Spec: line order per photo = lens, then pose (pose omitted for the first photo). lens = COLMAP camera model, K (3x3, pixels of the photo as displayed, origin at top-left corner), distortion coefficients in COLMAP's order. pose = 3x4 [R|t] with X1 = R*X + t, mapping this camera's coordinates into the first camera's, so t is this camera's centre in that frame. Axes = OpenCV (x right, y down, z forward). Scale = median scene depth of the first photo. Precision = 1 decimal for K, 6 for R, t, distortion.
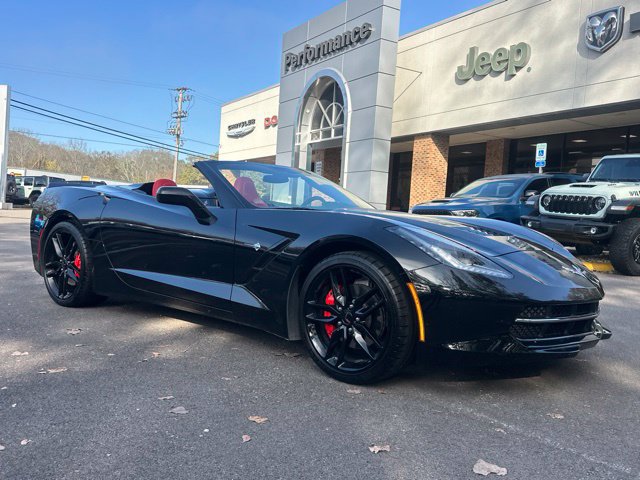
lens RADIAL K [[588.3, 0, 314.4], [0, 588.3, 241.8], [0, 0, 1]] dist [0.125532, -0.229362]
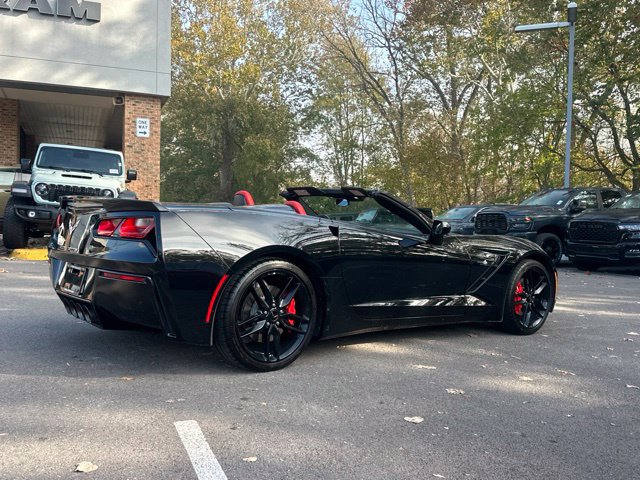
lens RADIAL K [[633.9, 0, 317.6], [0, 633.9, 231.7], [0, 0, 1]] dist [0.157075, -0.316029]
pose [[0.194702, -0.053266, 0.979415, -0.318436], [0.012487, 0.998578, 0.051826, -0.028895], [-0.980783, 0.002139, 0.195090, 0.215312]]
